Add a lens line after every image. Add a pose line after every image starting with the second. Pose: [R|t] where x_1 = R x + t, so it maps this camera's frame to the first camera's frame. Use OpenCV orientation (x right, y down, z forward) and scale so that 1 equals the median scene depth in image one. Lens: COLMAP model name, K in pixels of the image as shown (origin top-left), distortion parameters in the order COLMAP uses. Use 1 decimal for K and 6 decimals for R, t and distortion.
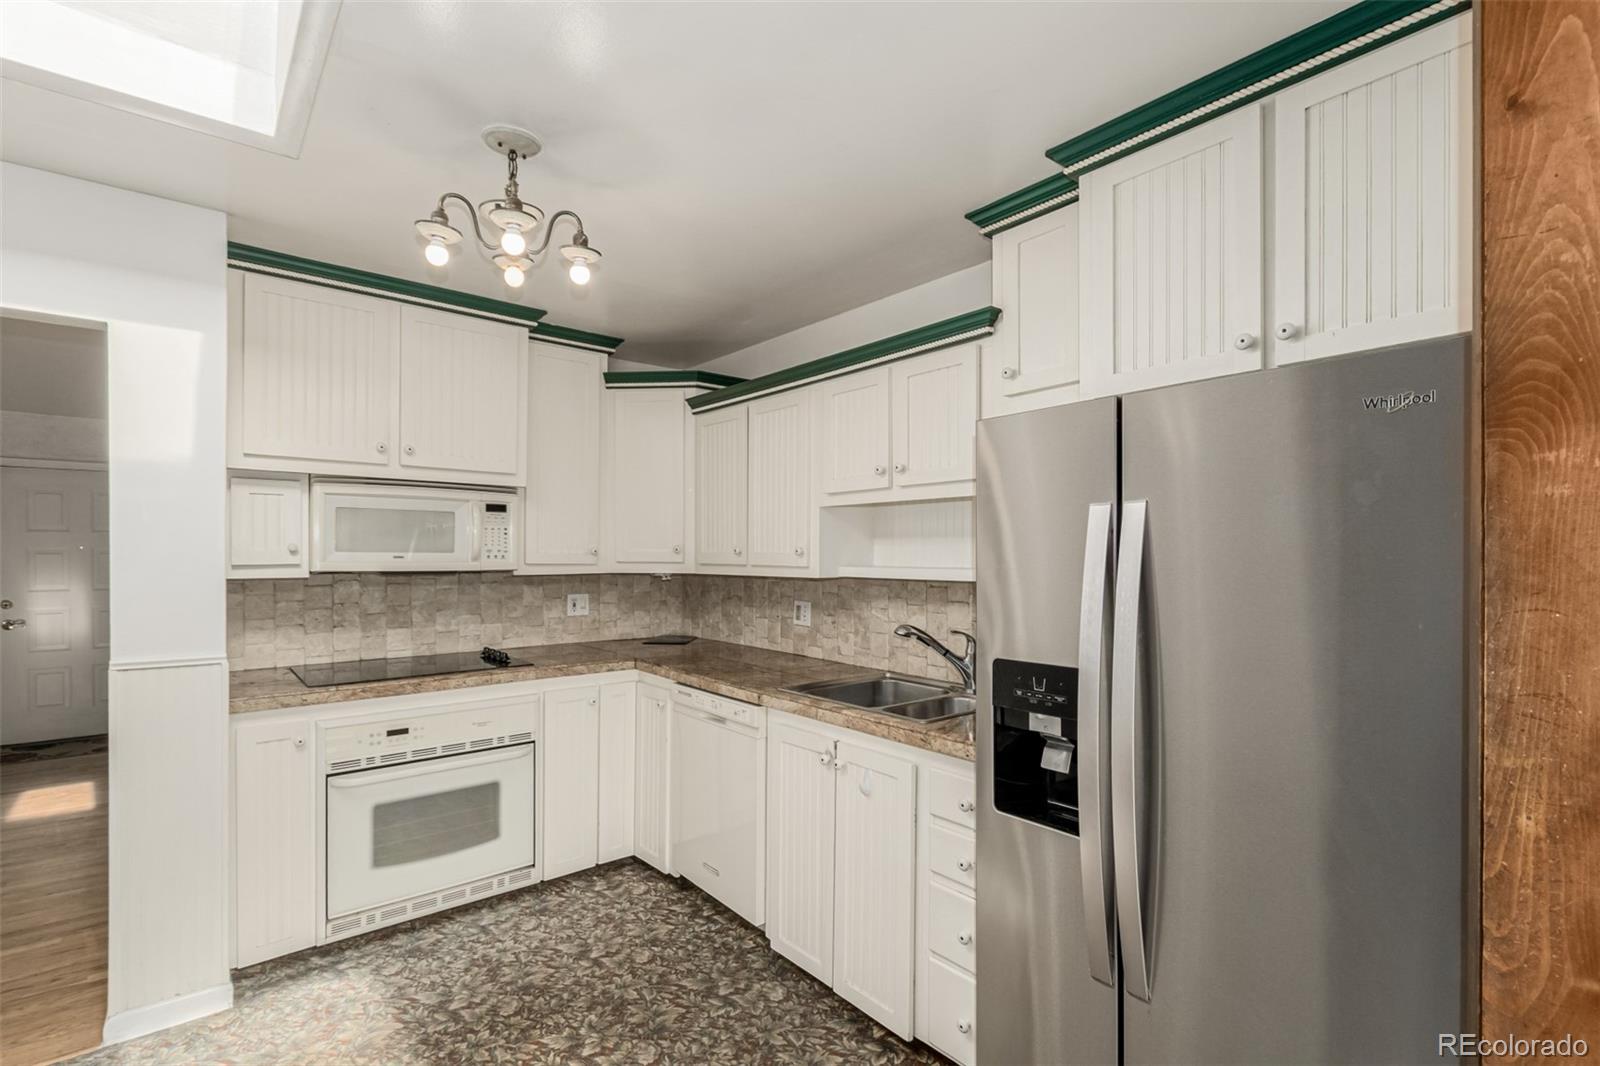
lens RADIAL K [[741.3, 0, 794.0], [0, 741.3, 545.7], [0, 0, 1]] dist [0.001317, 0.000539]
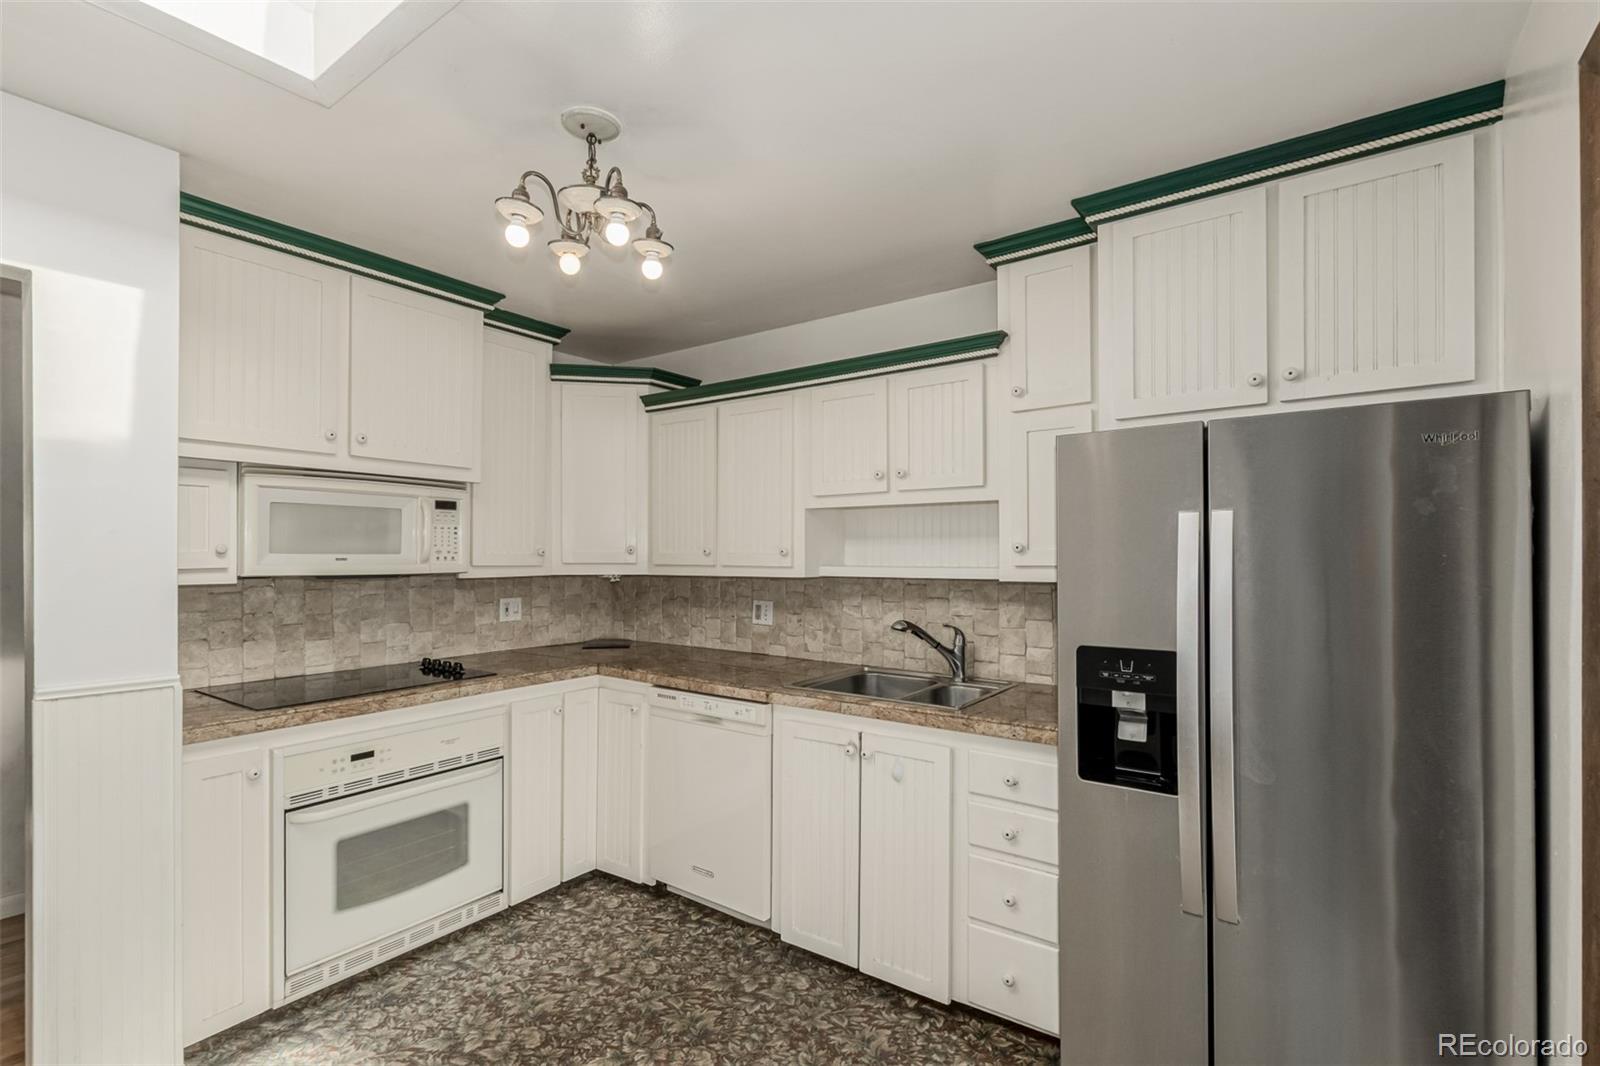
lens RADIAL K [[739.8, 0, 799.6], [0, 739.8, 543.0], [0, 0, 1]] dist [0.002225, -0.000490]
pose [[0.967068, 0.000787, 0.254517, -0.254065], [0.000214, 0.999992, -0.003908, -0.000586], [-0.254518, 0.003834, 0.967060, 0.006308]]
